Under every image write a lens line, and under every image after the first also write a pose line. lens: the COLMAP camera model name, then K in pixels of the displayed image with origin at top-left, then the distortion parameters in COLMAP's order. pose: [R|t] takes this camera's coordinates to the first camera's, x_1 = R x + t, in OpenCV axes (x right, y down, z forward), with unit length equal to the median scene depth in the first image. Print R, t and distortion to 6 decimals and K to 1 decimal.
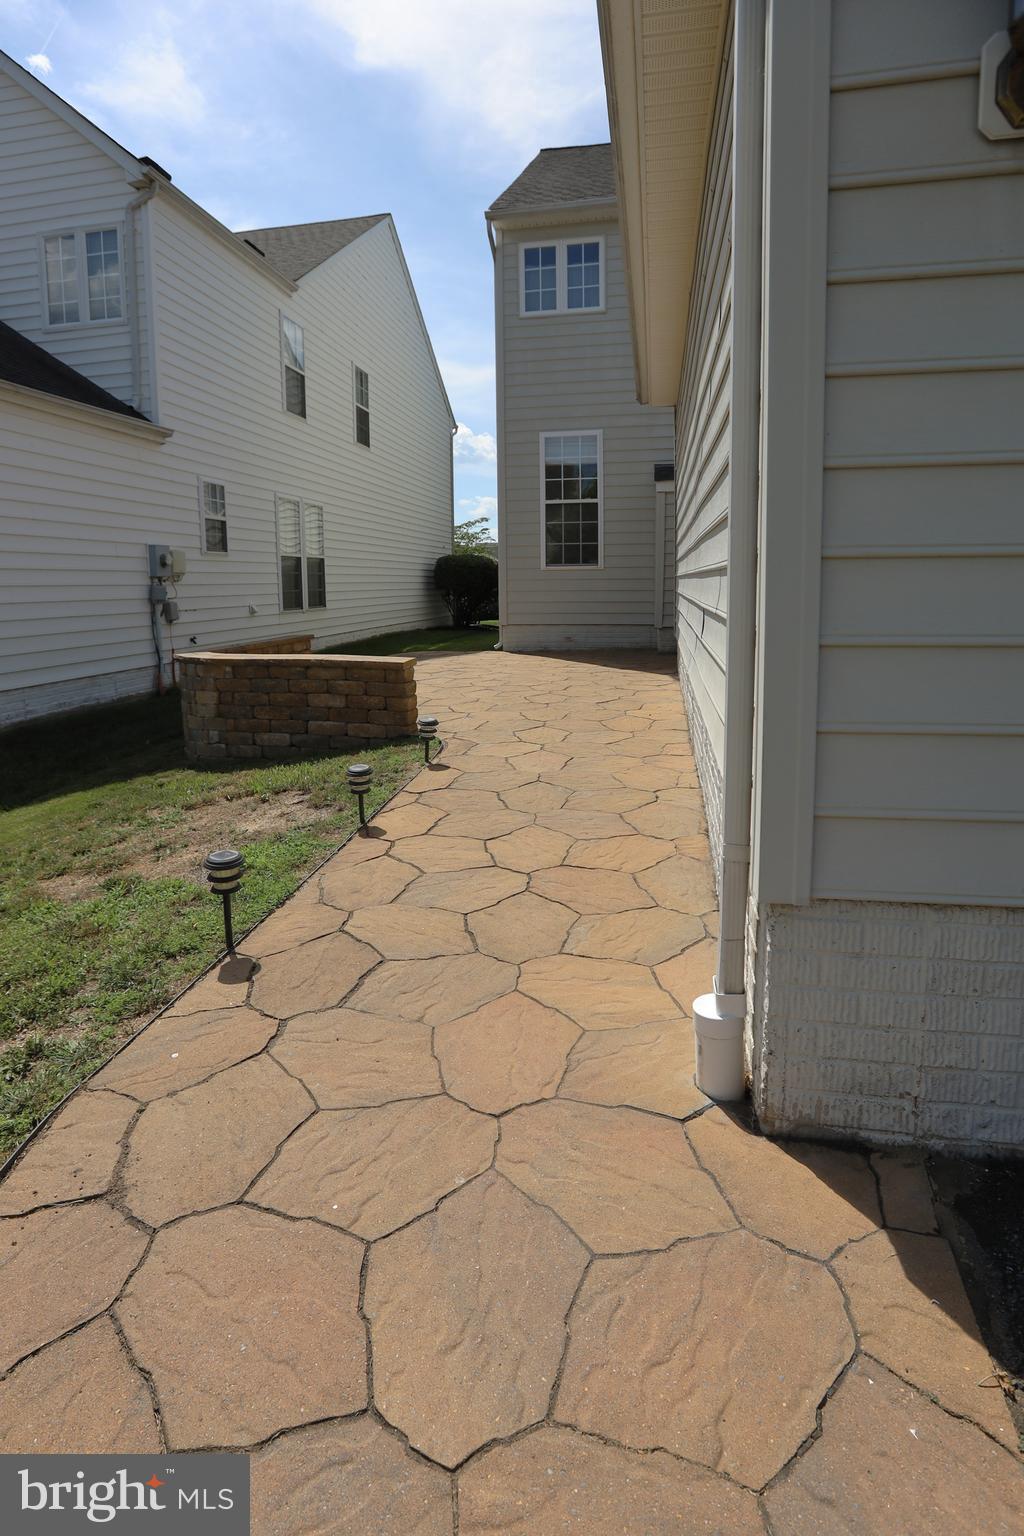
lens RADIAL K [[705.8, 0, 629.4], [0, 705.8, 651.6], [0, 0, 1]] dist [-0.032995, 0.001542]
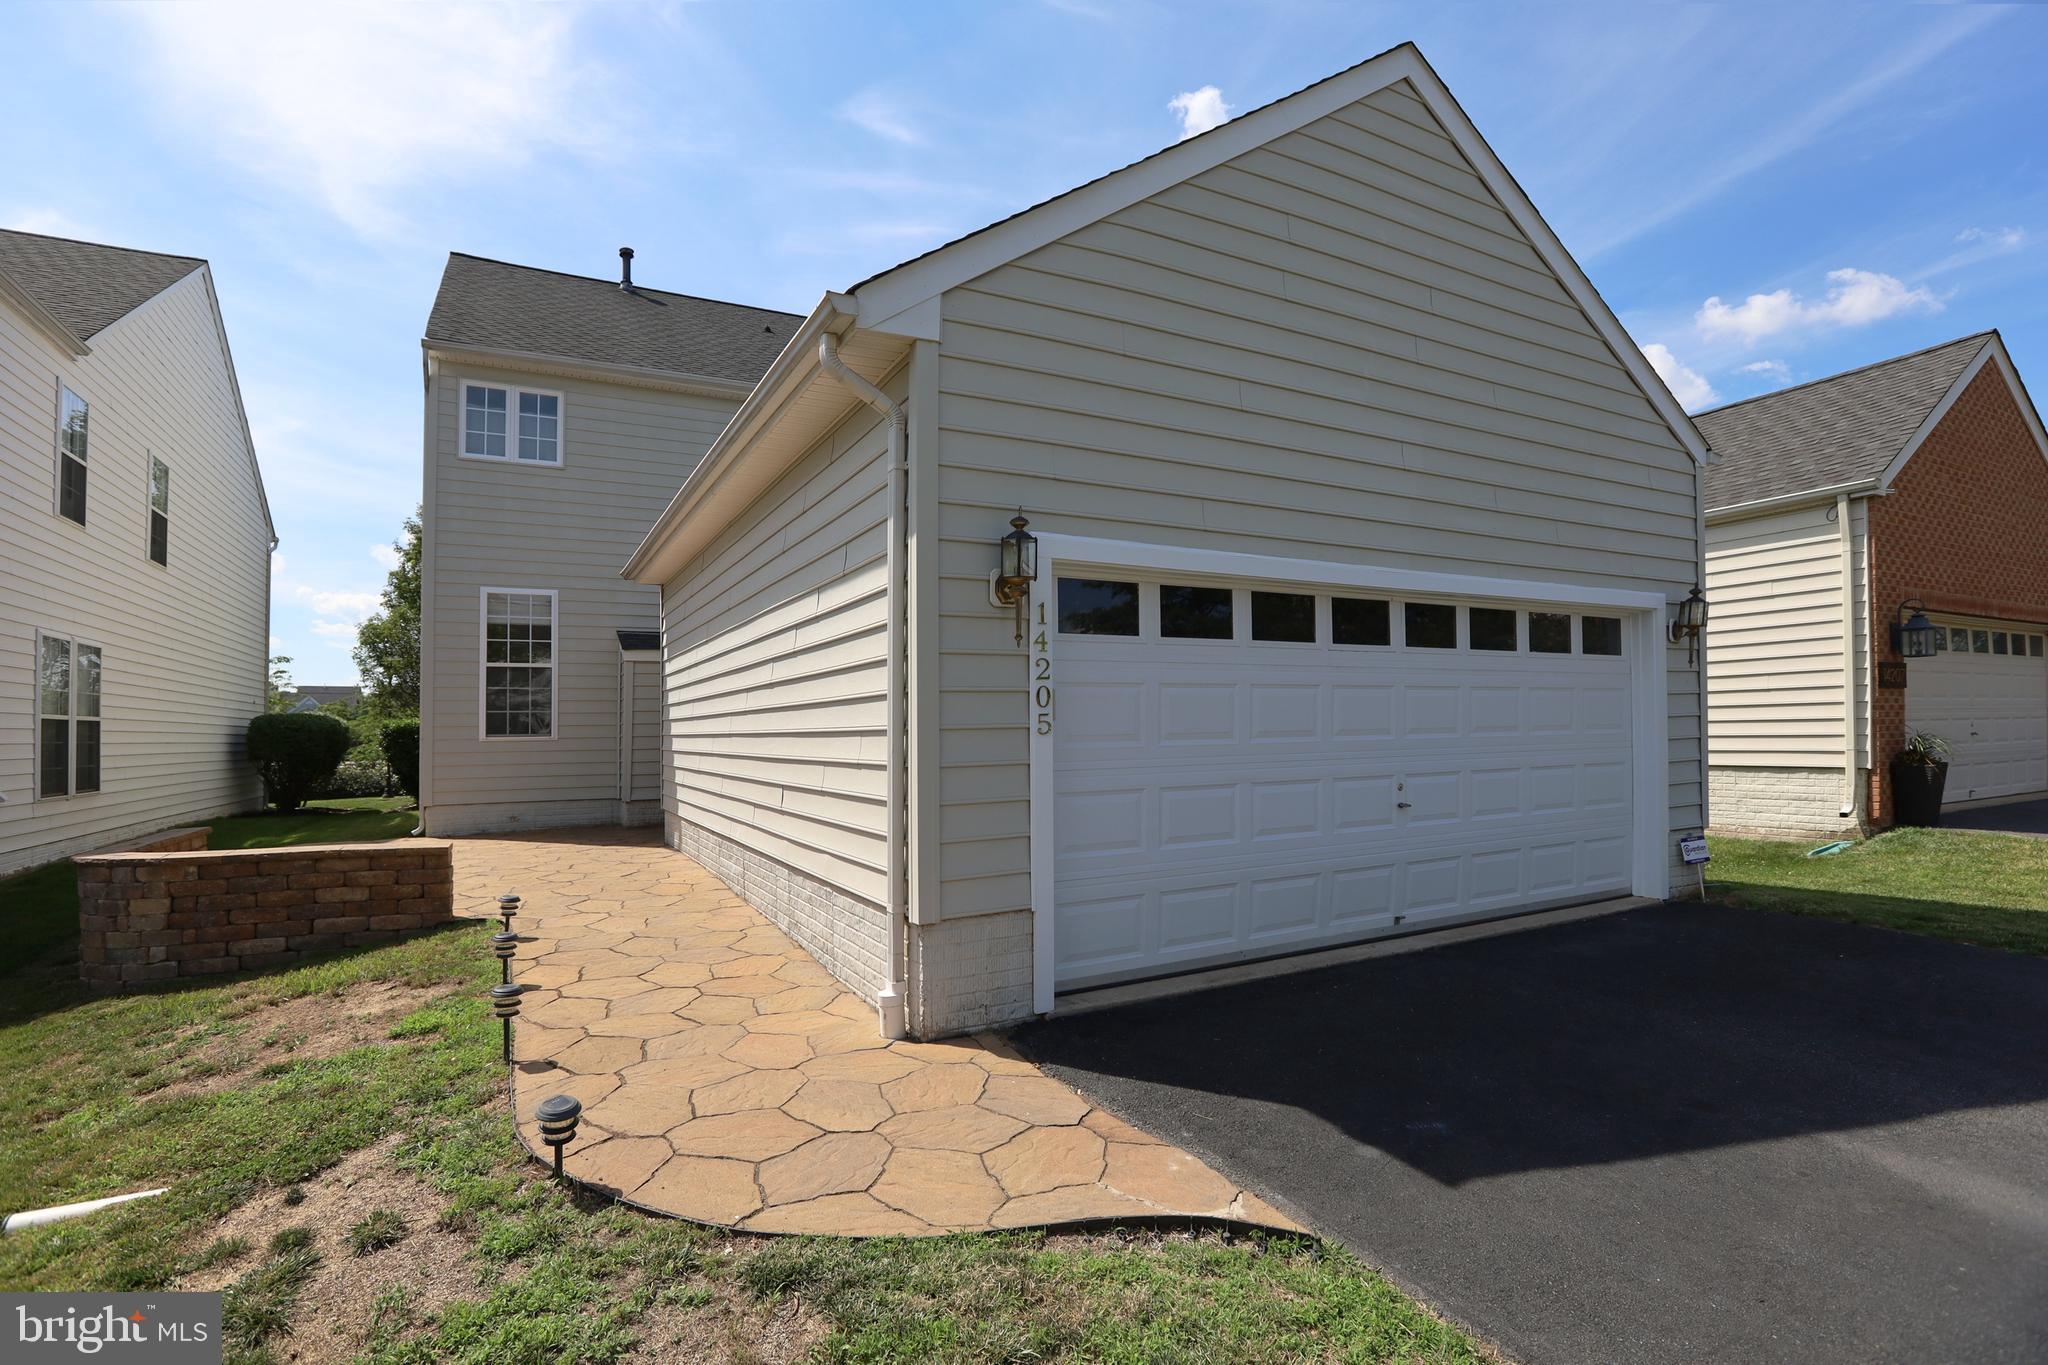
lens RADIAL K [[941.1, 0, 1026.3], [0, 941.1, 642.2], [0, 0, 1]] dist [-0.032995, 0.001542]
pose [[0.804678, 0.054399, 0.591215, -0.266827], [0.059949, 0.983260, -0.172066, 0.003447], [-0.590678, 0.173900, 0.787946, -0.332989]]
